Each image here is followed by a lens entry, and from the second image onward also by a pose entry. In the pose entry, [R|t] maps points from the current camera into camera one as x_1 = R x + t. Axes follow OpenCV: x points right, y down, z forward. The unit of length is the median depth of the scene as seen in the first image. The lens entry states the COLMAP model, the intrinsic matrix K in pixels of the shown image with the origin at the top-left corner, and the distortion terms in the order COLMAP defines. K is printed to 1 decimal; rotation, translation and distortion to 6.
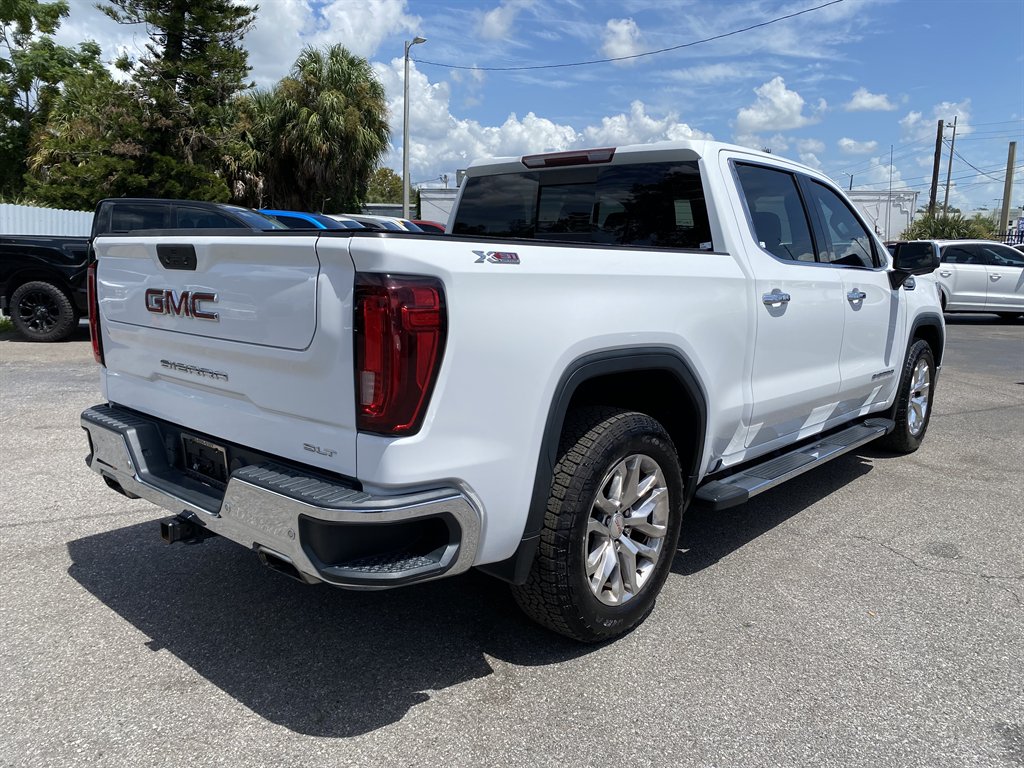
lens RADIAL K [[797.1, 0, 553.8], [0, 797.1, 369.5], [0, 0, 1]] dist [0.002966, 0.001400]
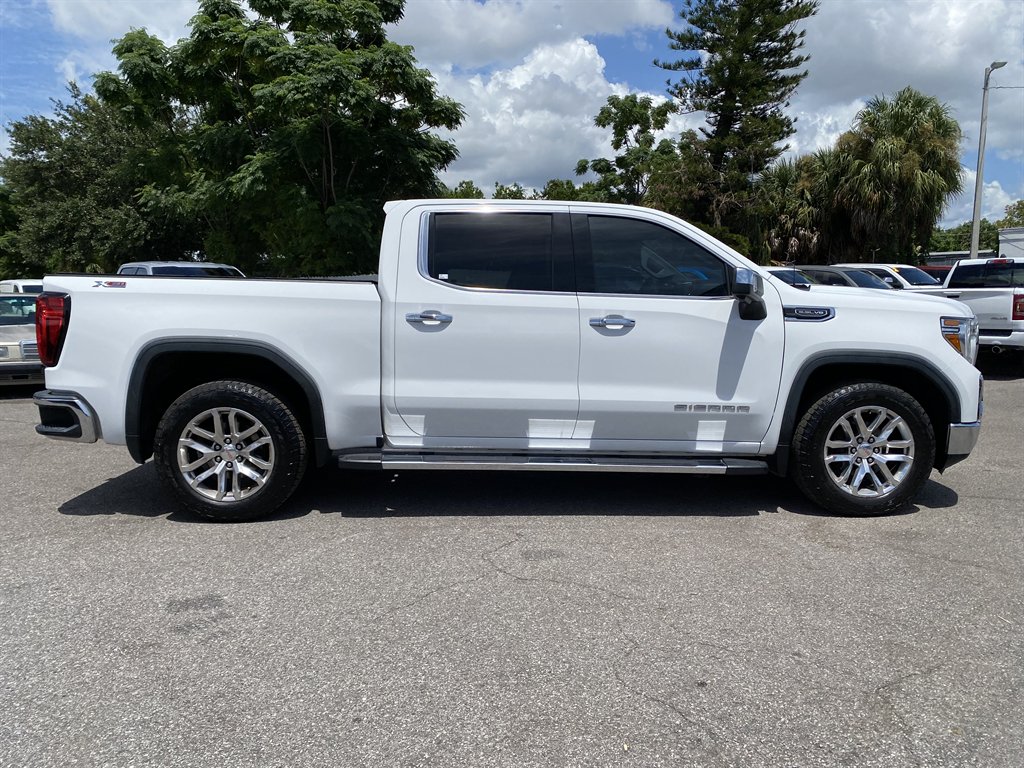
lens RADIAL K [[807.5, 0, 512.0], [0, 807.5, 384.0], [0, 0, 1]] dist [-0.002618, 0.001189]
pose [[0.679529, 0.057815, -0.731367, 0.155119], [-0.096790, 0.995241, -0.011254, 0.002254], [0.727236, 0.078436, 0.681891, 0.028643]]
